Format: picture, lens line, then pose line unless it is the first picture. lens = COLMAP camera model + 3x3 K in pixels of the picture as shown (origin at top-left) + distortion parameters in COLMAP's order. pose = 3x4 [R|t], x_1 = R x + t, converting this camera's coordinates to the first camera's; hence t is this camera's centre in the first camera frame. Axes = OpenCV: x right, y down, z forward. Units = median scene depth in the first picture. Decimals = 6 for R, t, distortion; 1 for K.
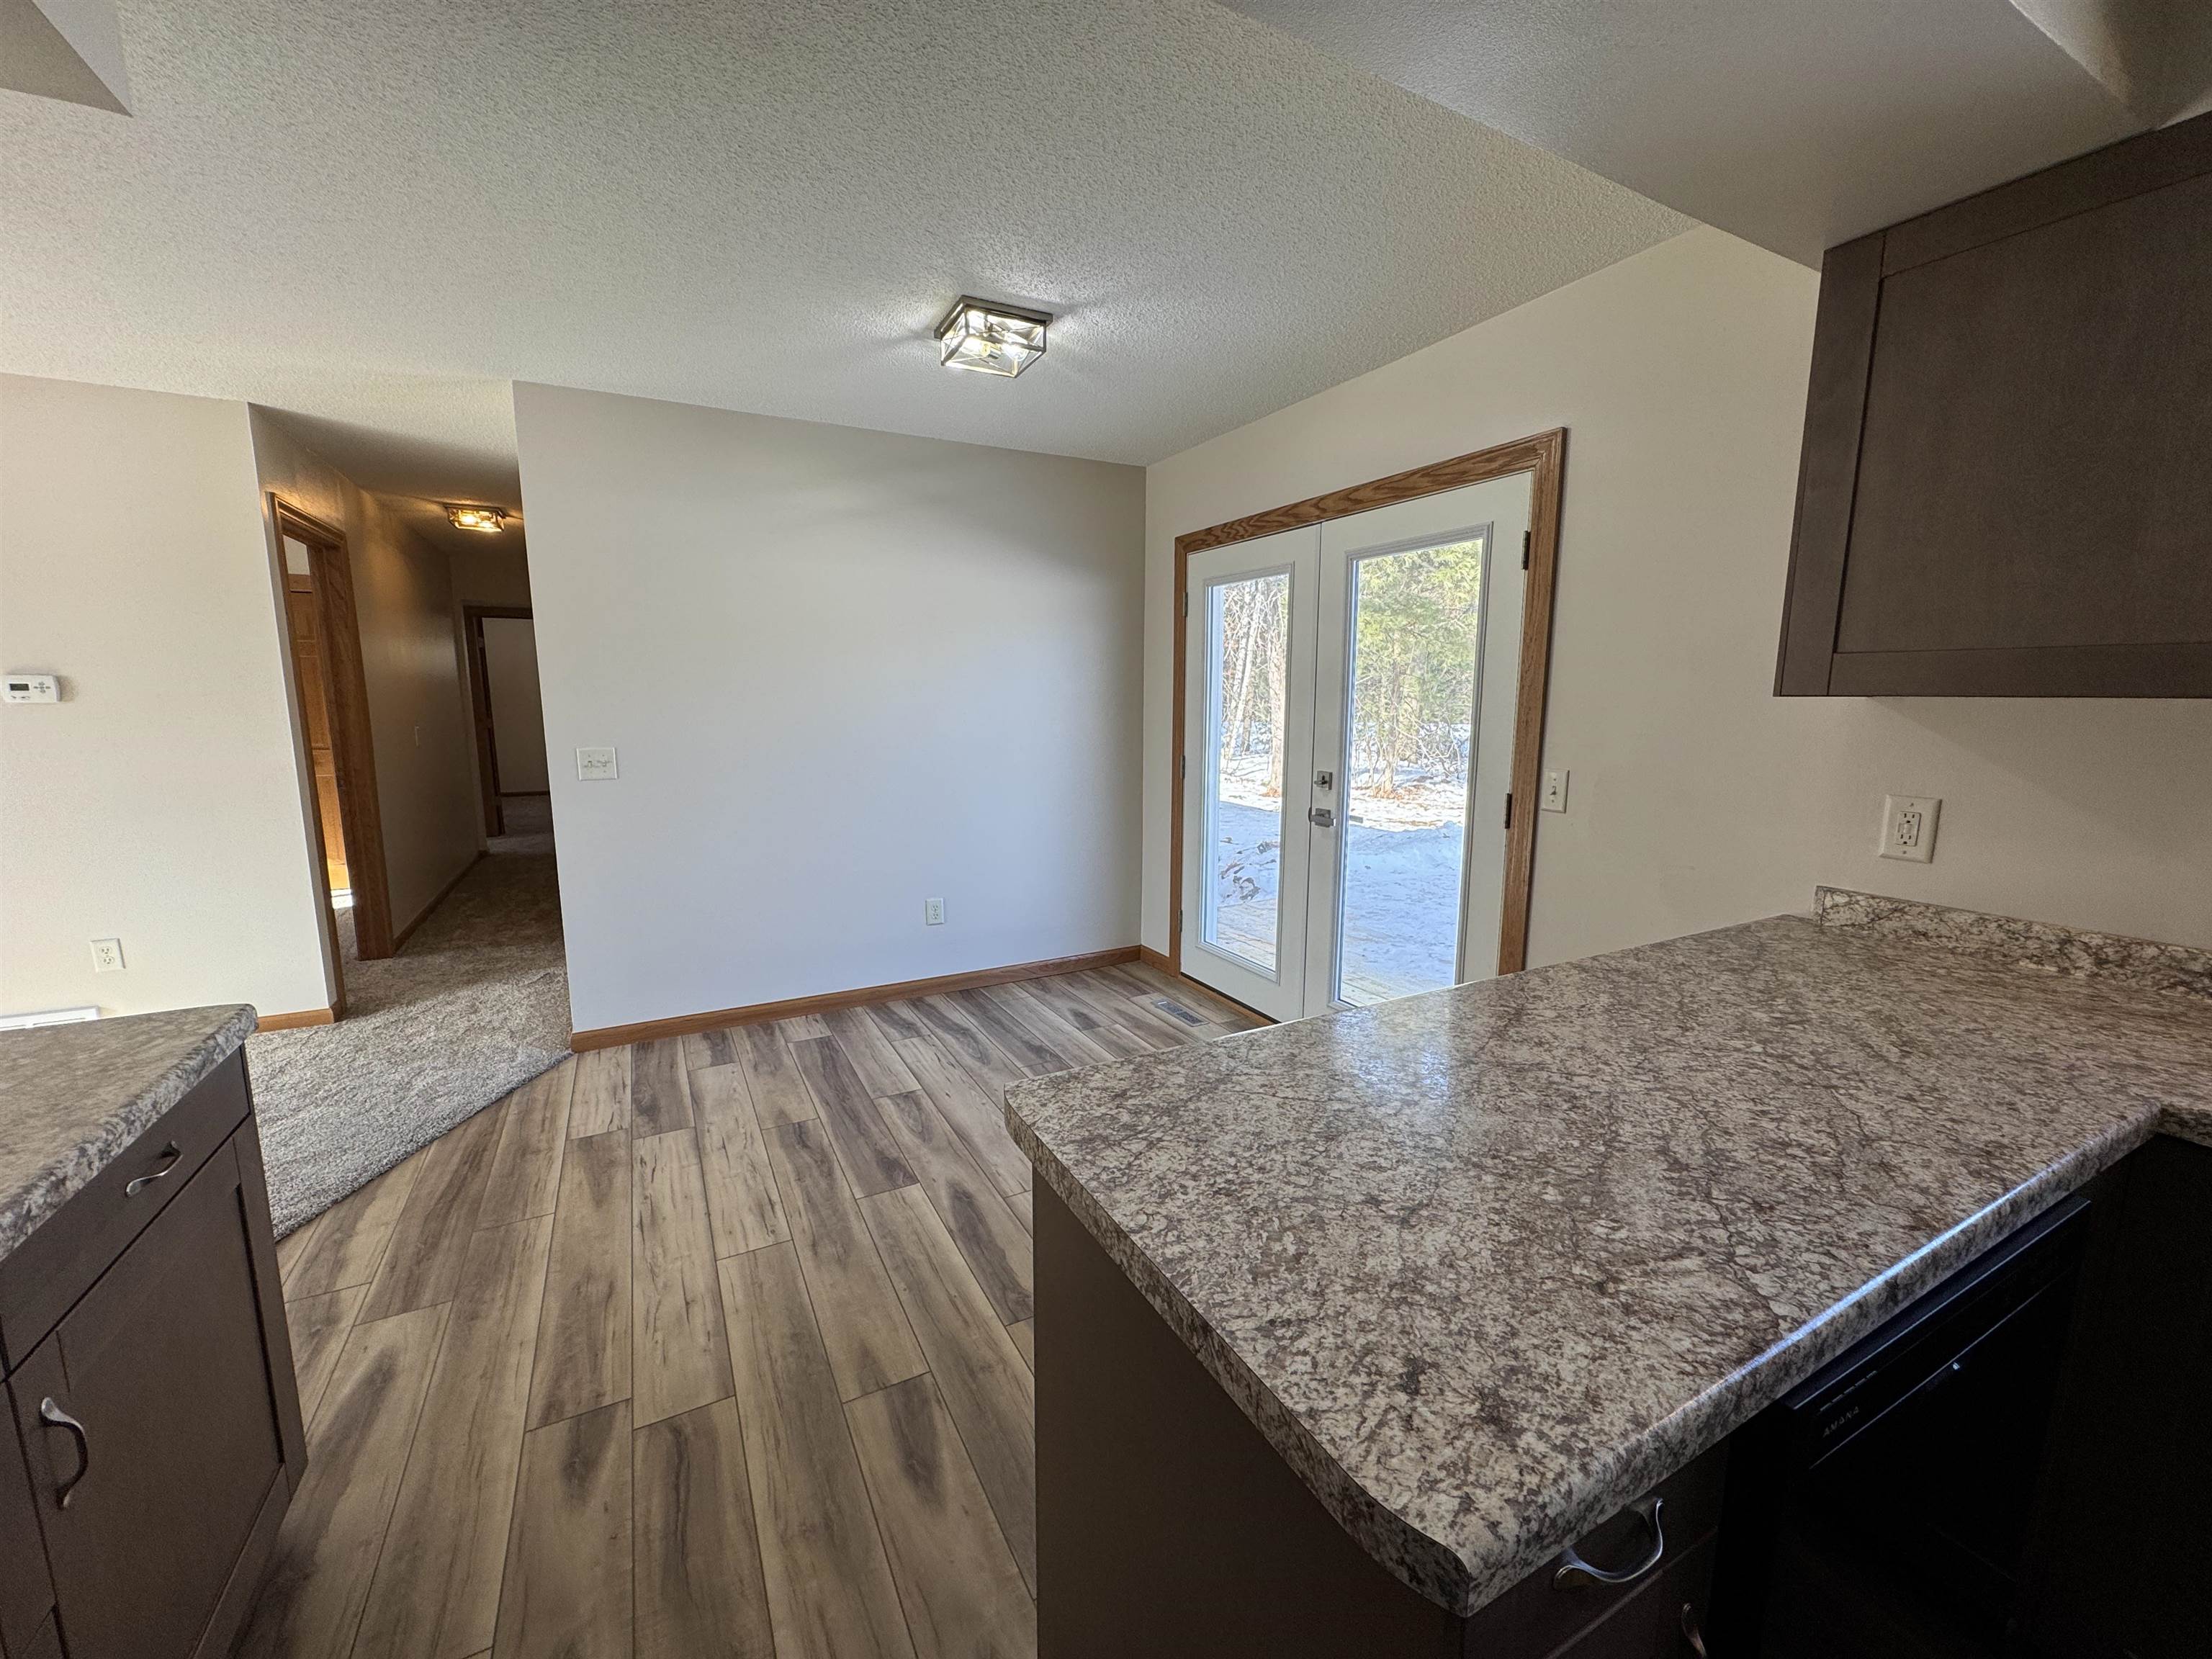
lens RADIAL K [[880.9, 0, 1105.1], [0, 880.9, 825.8], [0, 0, 1]] dist [-0.001422, -0.000243]
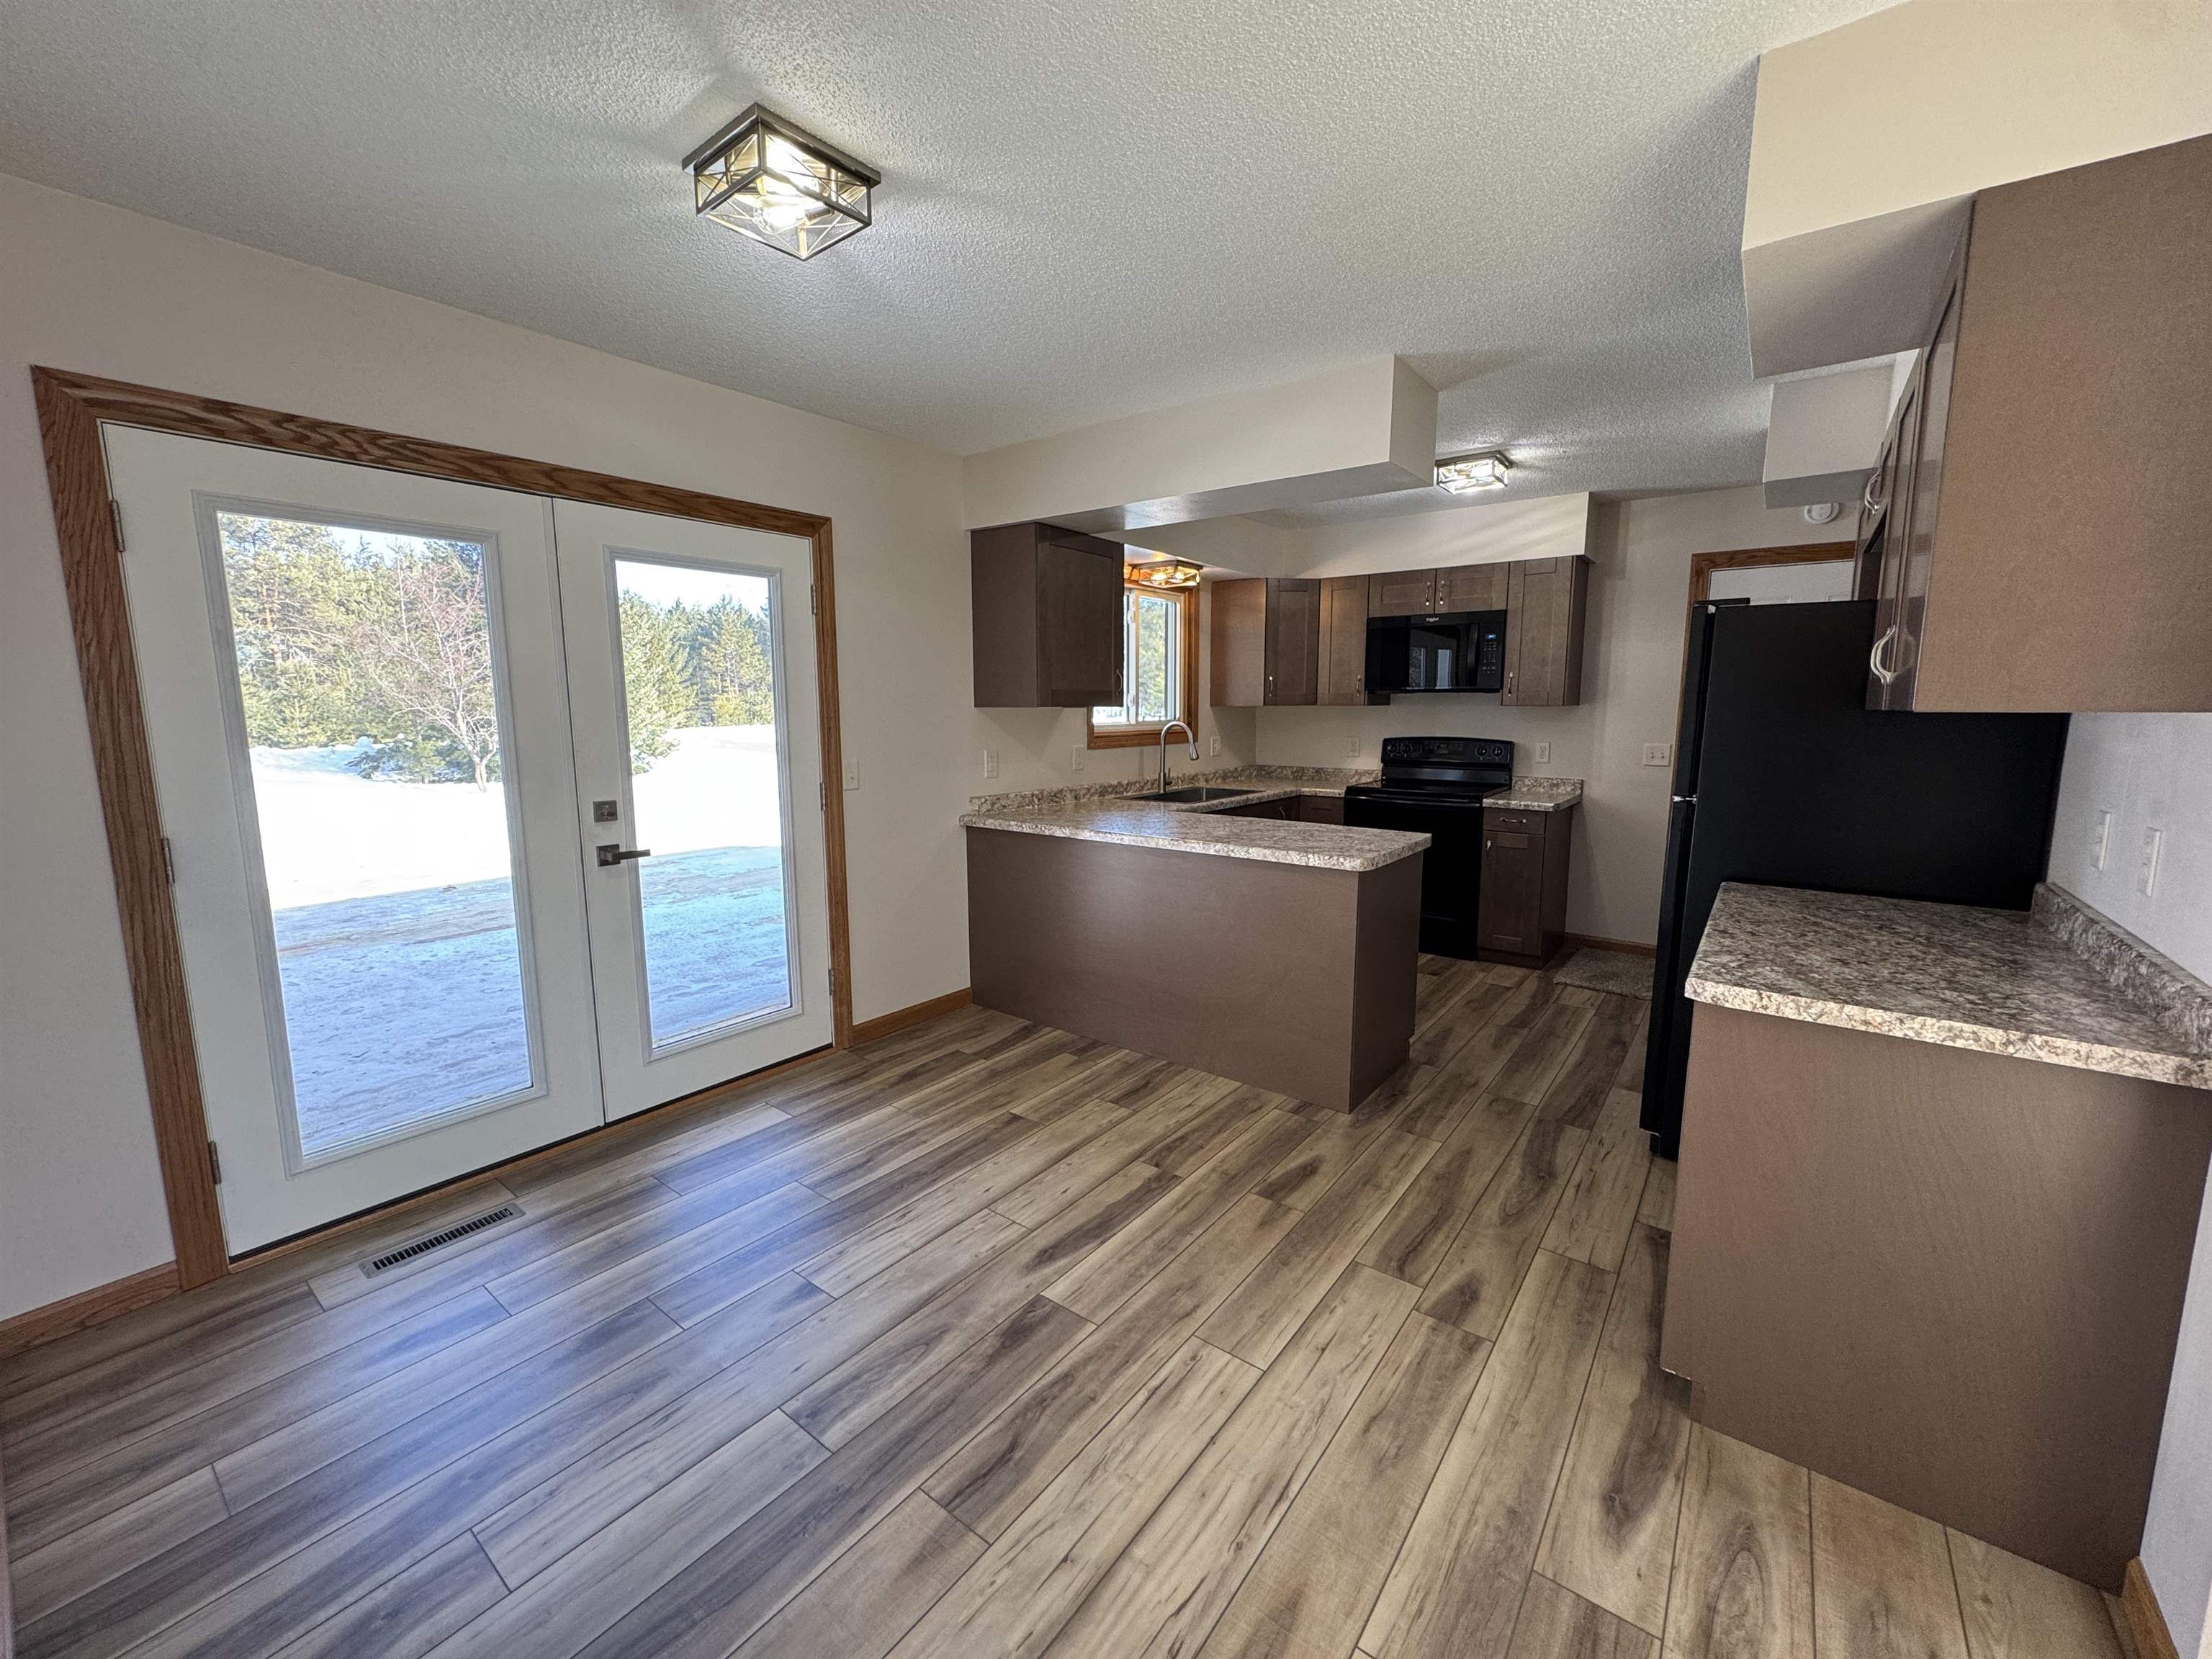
lens RADIAL K [[880.9, 0, 1105.1], [0, 880.9, 825.8], [0, 0, 1]] dist [-0.001422, -0.000243]
pose [[-0.413647, -0.127404, 0.901479, -1.141574], [0.136737, 0.970236, 0.199863, -0.226298], [-0.900111, 0.205938, -0.383914, 1.434271]]
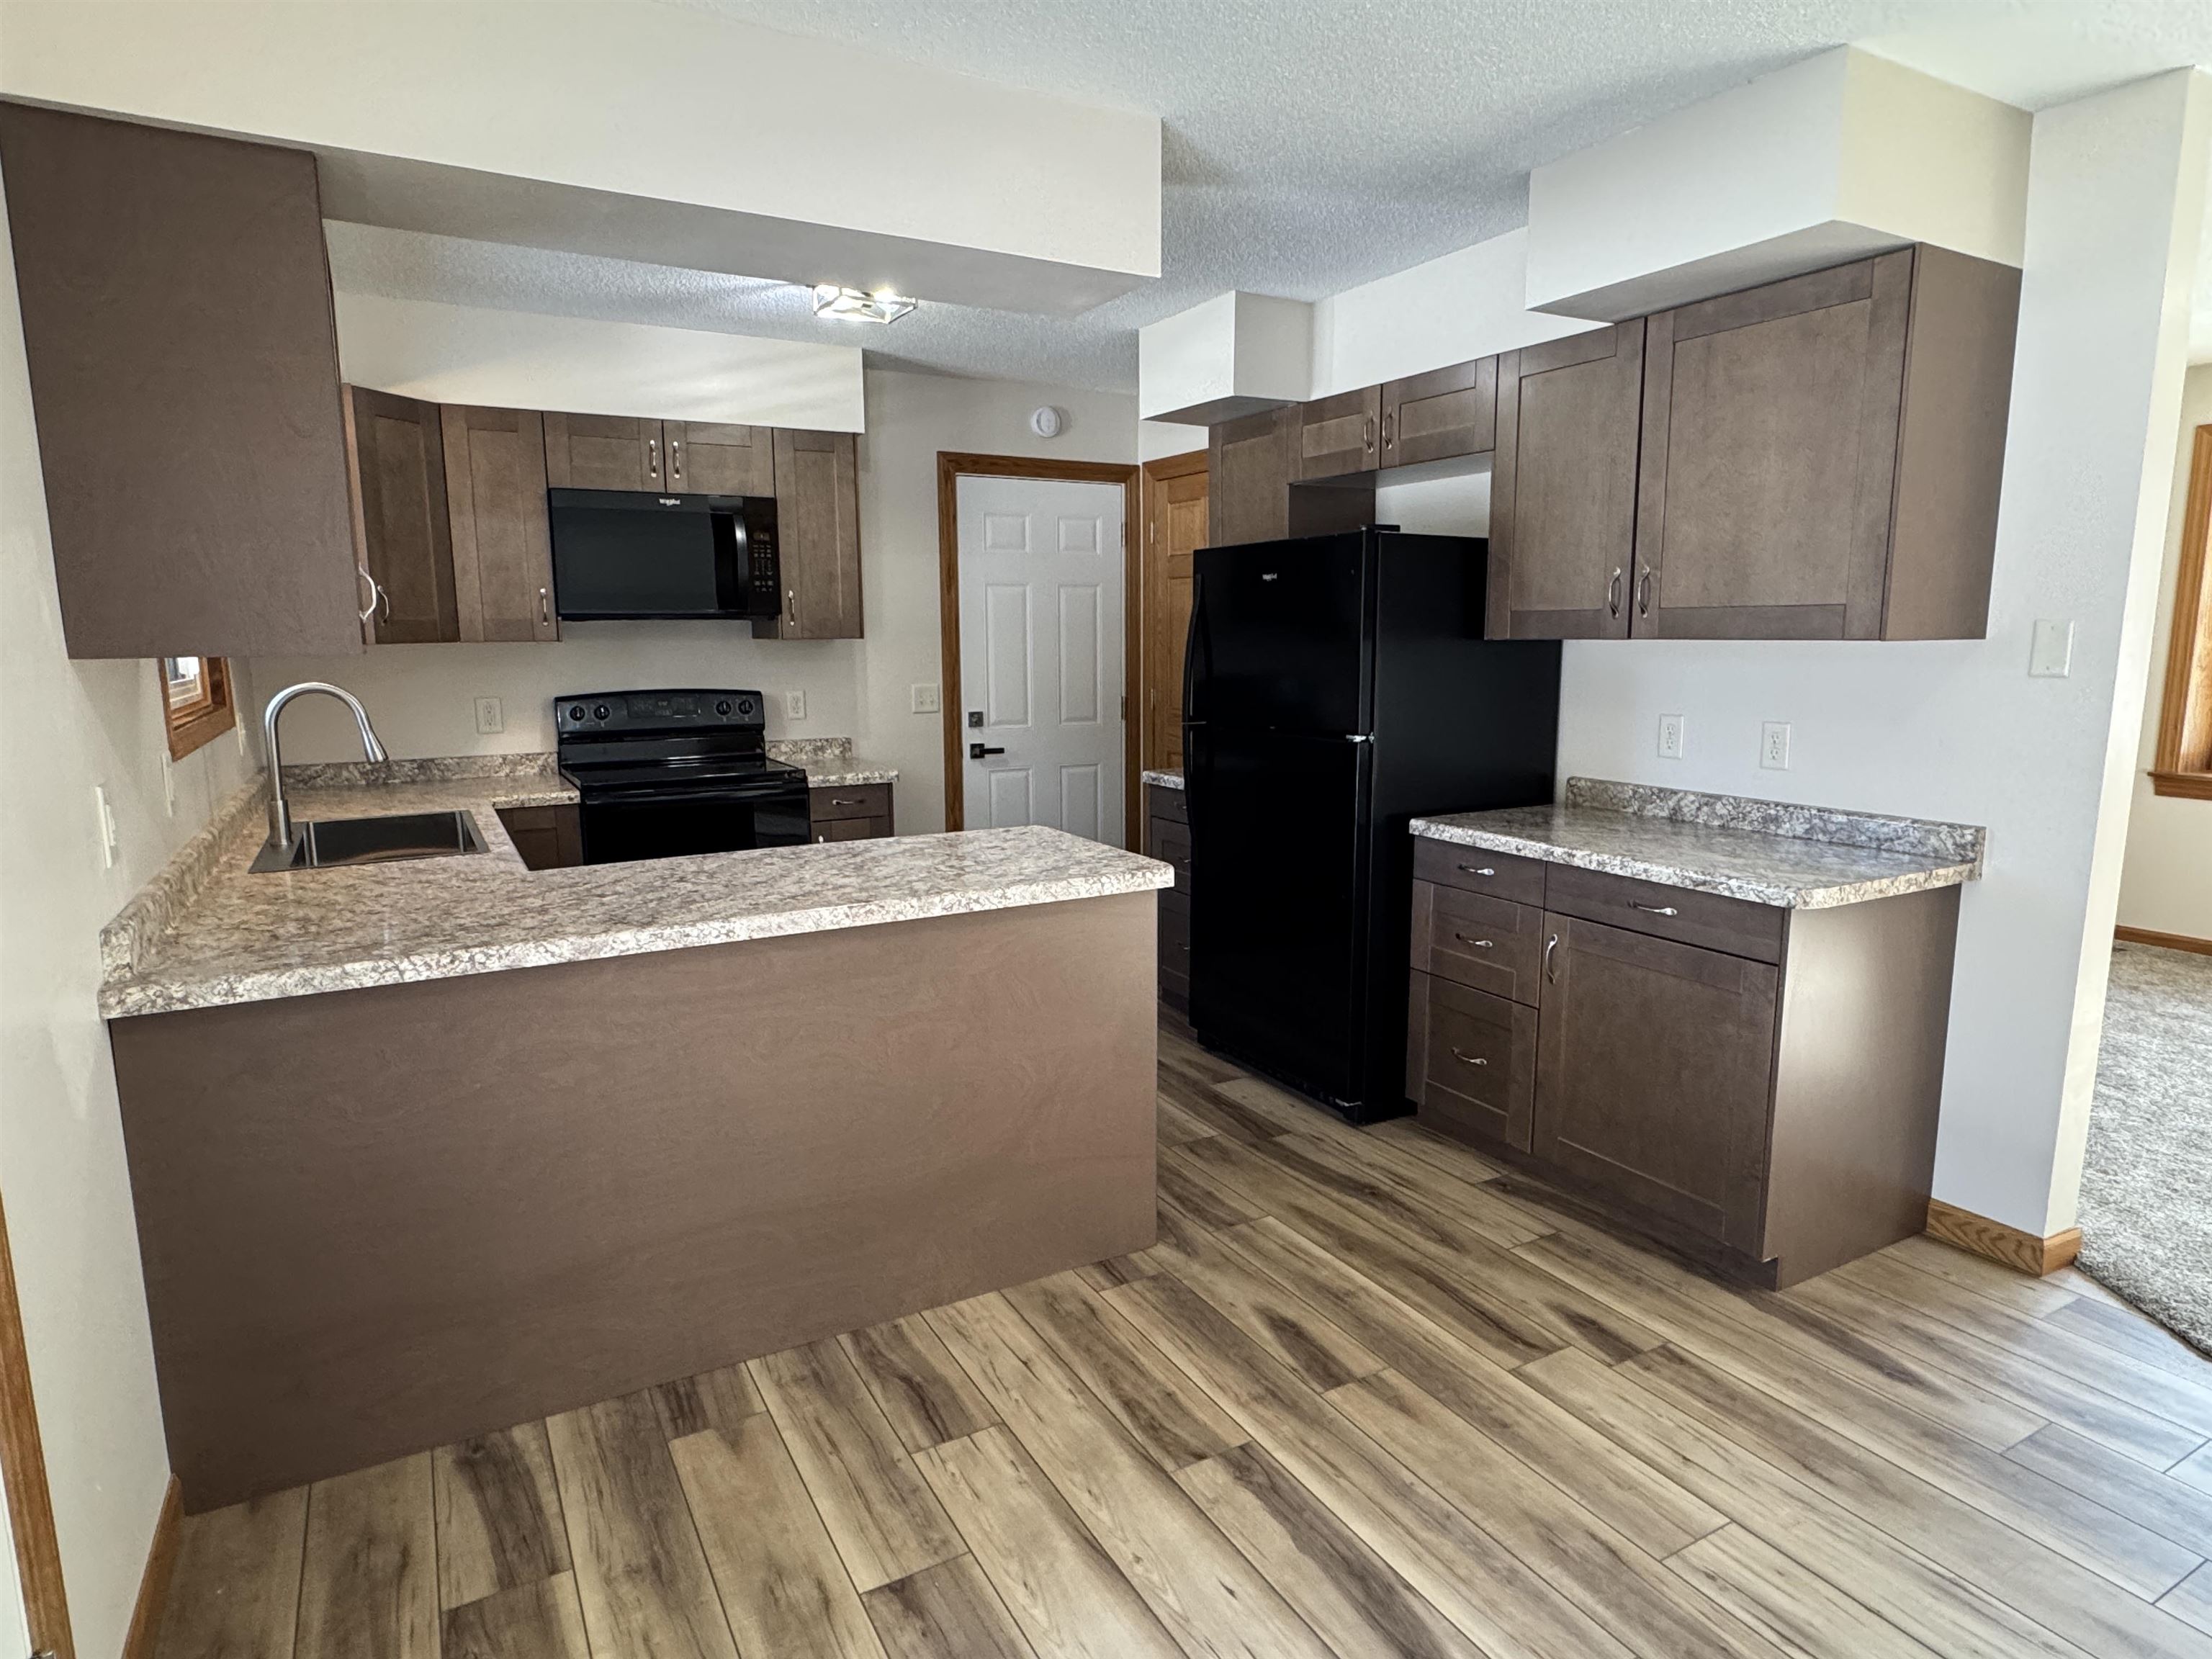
lens RADIAL K [[1260.6, 0, 1101.6], [0, 1260.6, 832.5], [0, 0, 1]] dist [-0.001544, 0.000719]
pose [[-0.999797, 0.007244, -0.018819, 0.041113], [0.001100, 0.951460, 0.307770, -0.292873], [0.020135, 0.307686, -0.951275, 1.814035]]
